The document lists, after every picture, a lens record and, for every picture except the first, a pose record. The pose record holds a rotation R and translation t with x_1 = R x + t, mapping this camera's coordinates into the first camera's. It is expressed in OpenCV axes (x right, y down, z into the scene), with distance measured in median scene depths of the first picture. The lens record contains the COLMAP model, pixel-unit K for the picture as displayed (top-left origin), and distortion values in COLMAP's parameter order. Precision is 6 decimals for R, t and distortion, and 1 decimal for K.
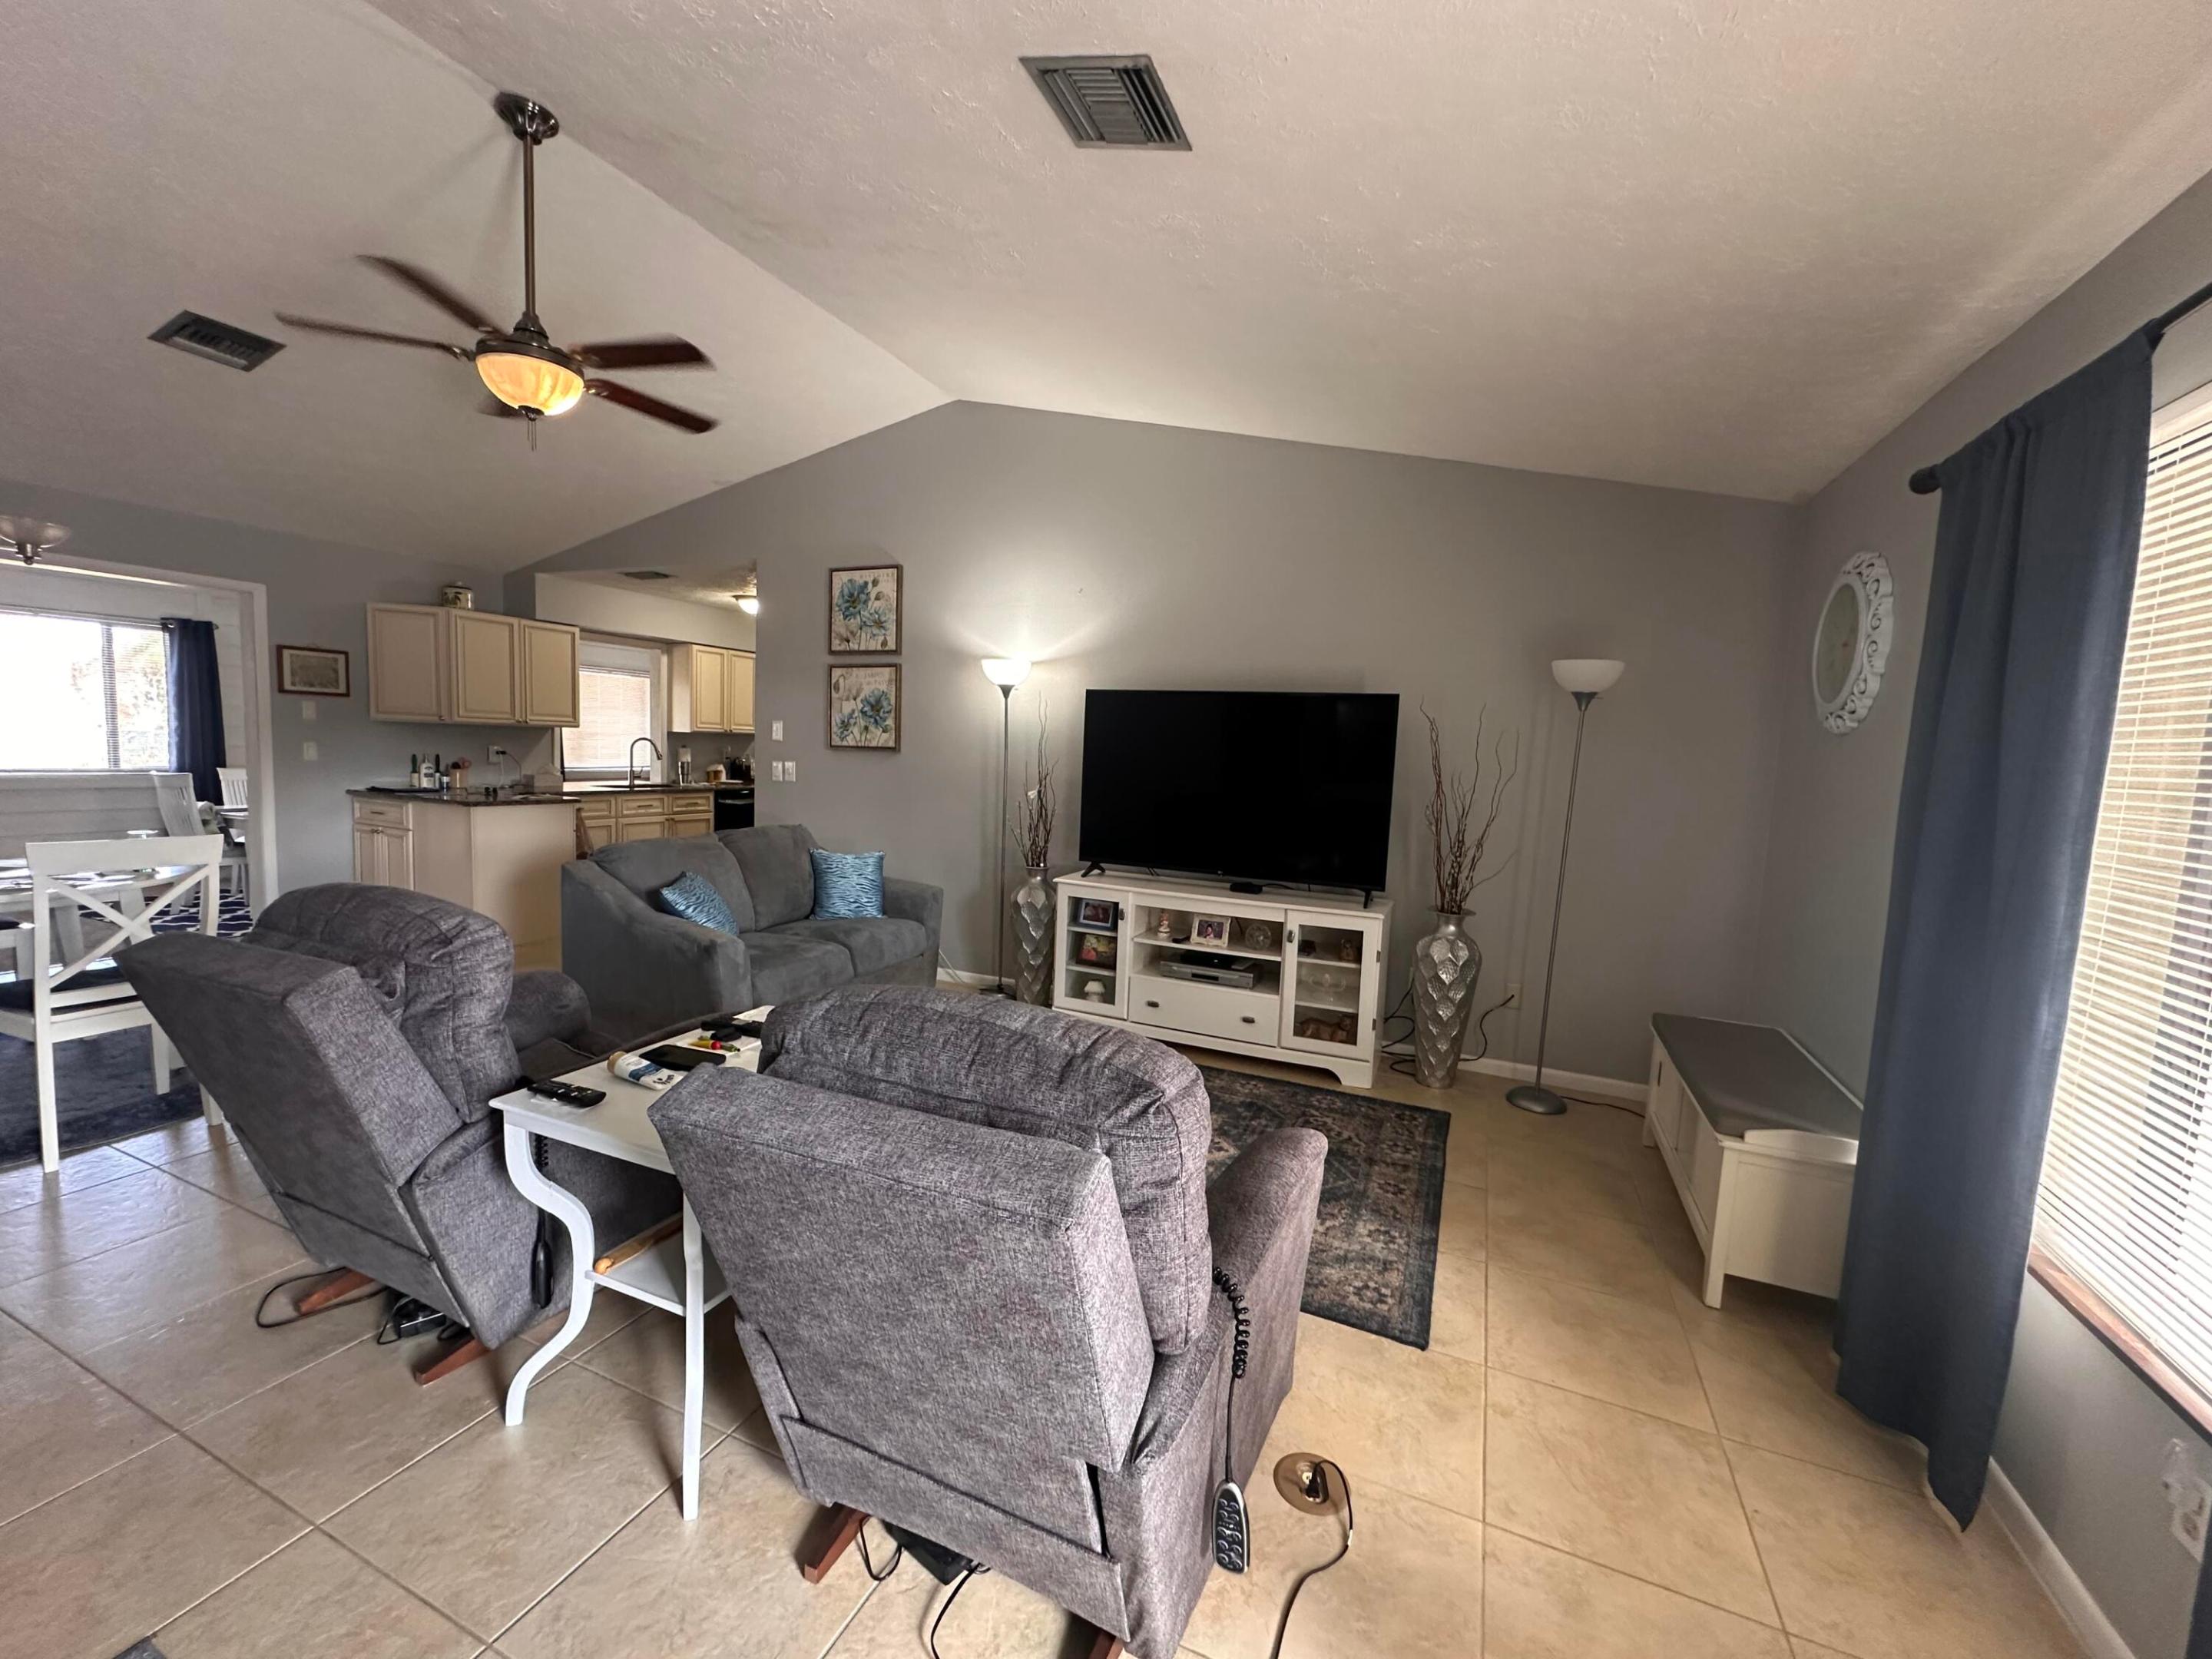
lens RADIAL K [[877.2, 0, 1109.0], [0, 877.2, 824.4], [0, 0, 1]] dist [-0.005087, 0.000243]
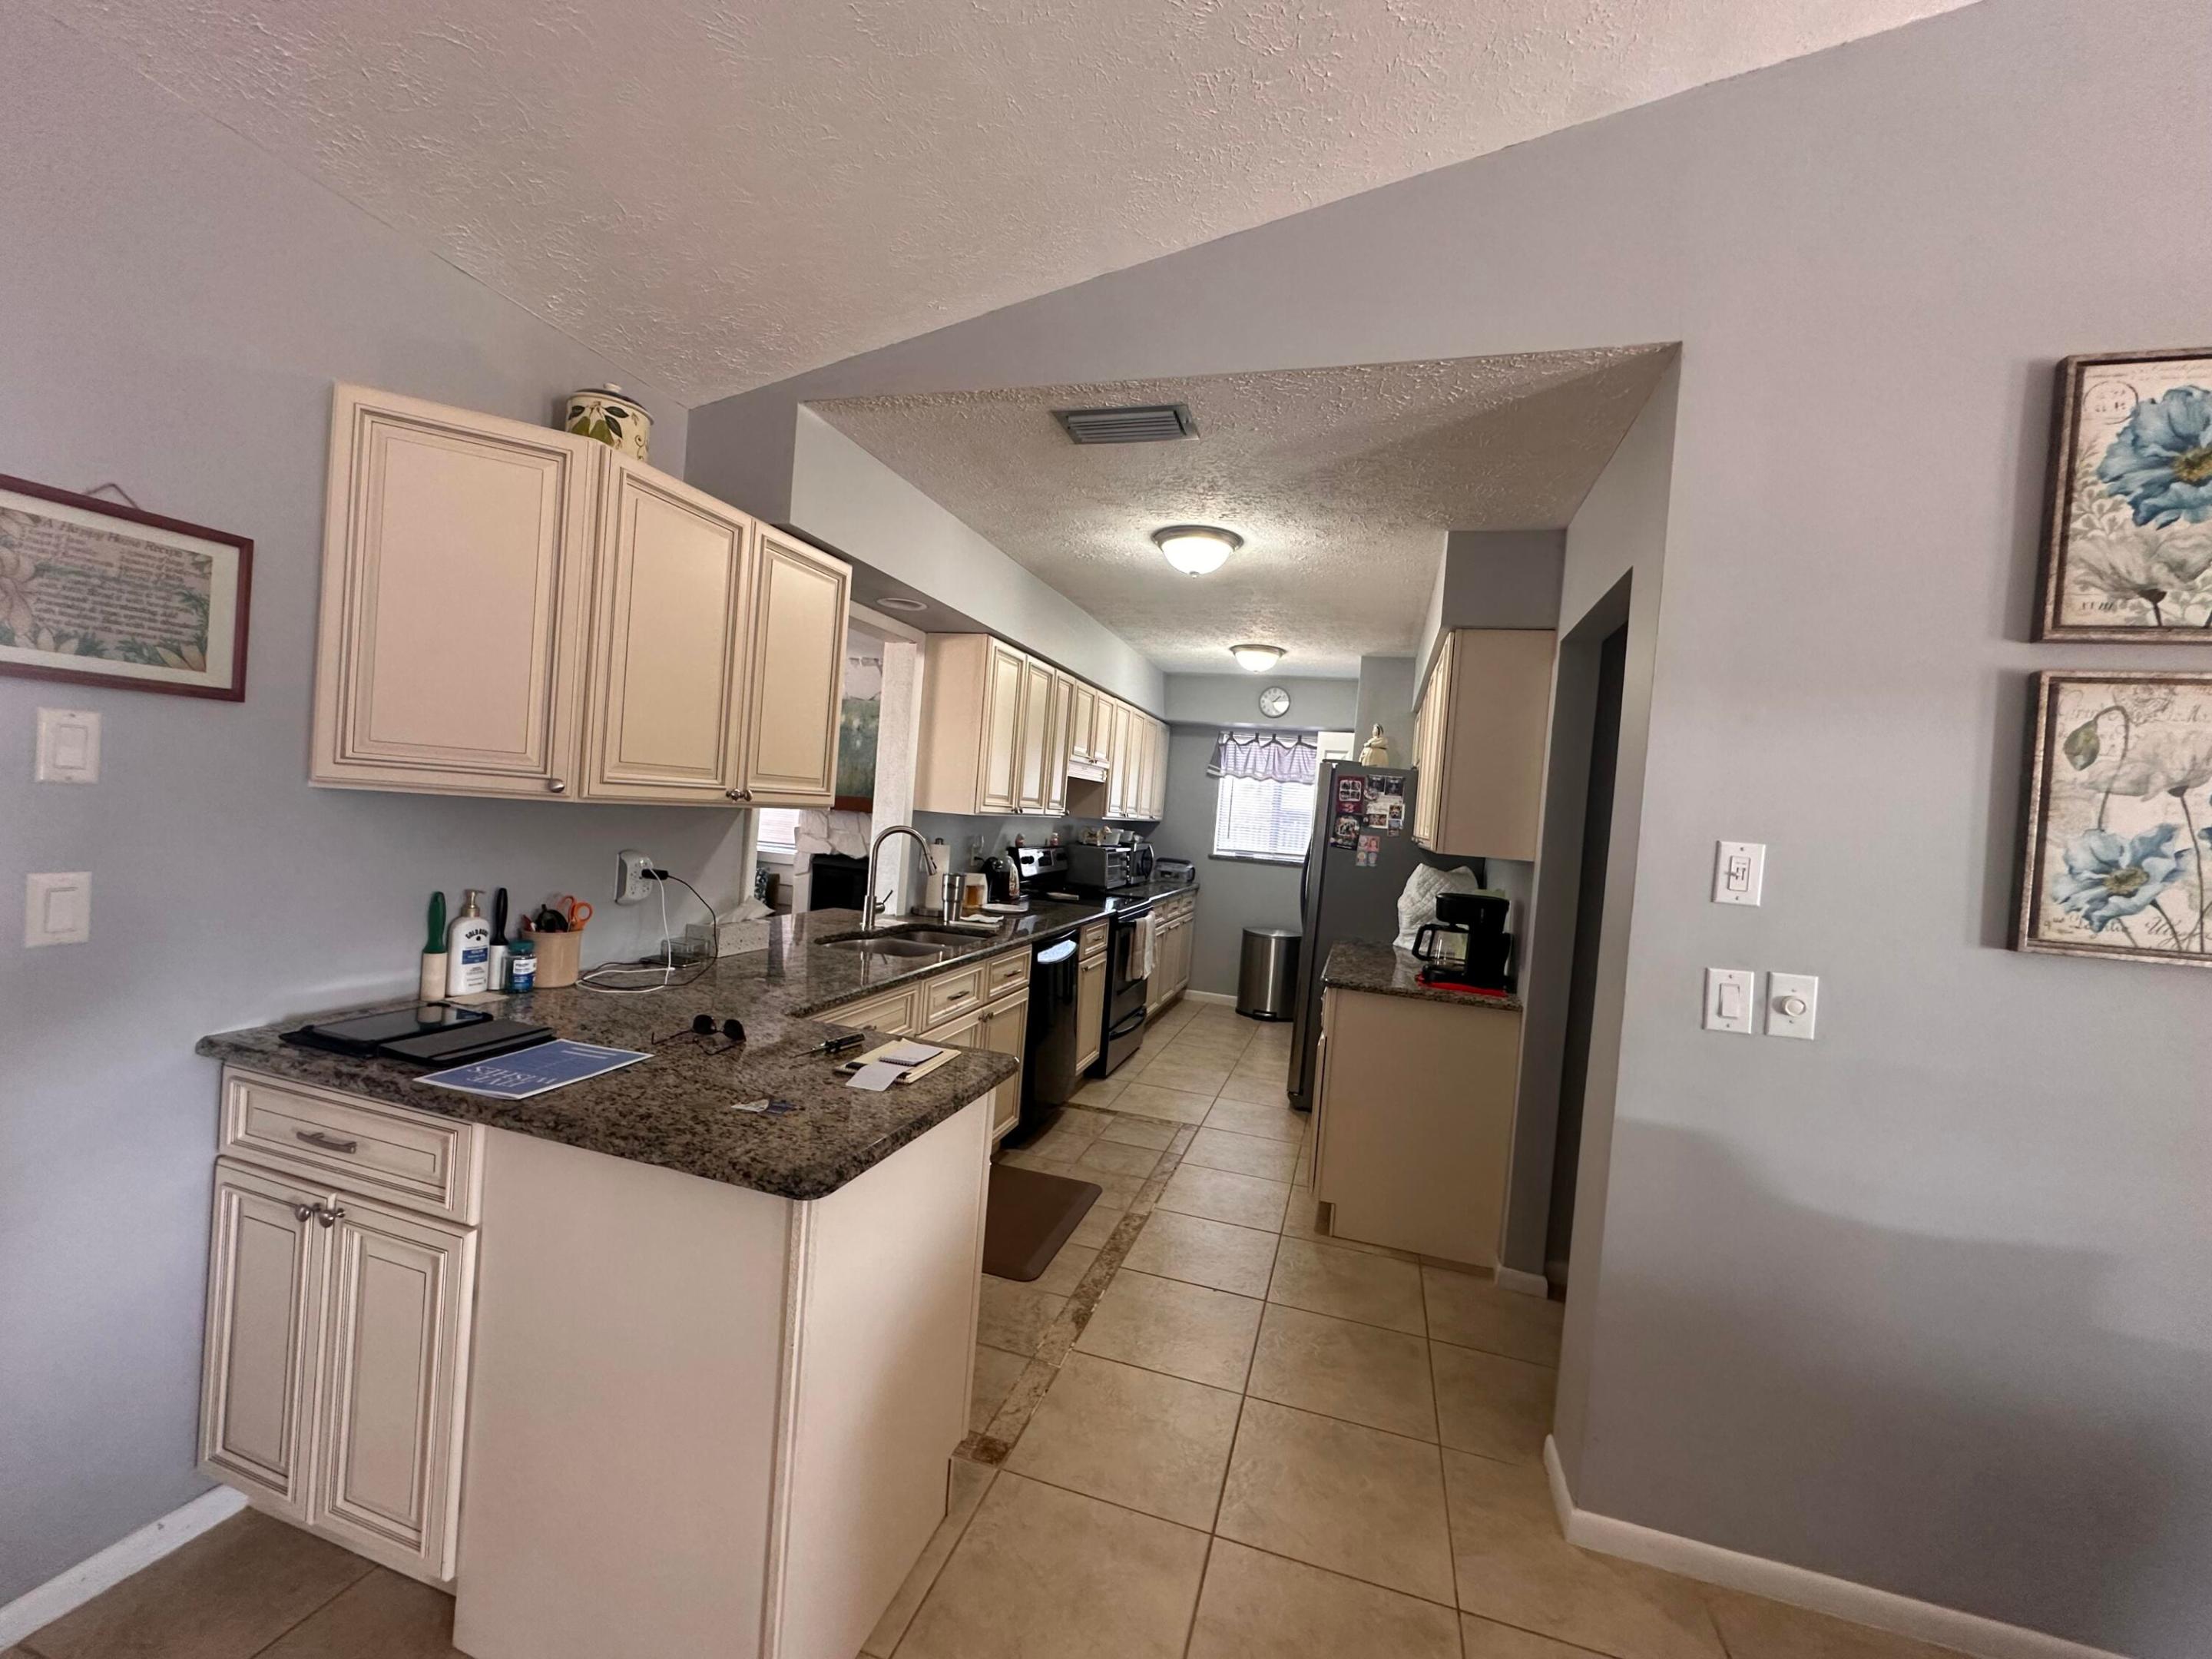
lens RADIAL K [[877.2, 0, 1101.7], [0, 877.2, 827.3], [0, 0, 1]] dist [-0.005087, 0.000243]
pose [[0.993205, 0.031382, 0.112065, -0.624614], [-0.024711, 0.997866, -0.060430, -0.096328], [-0.113723, 0.057250, 0.991862, 0.692783]]
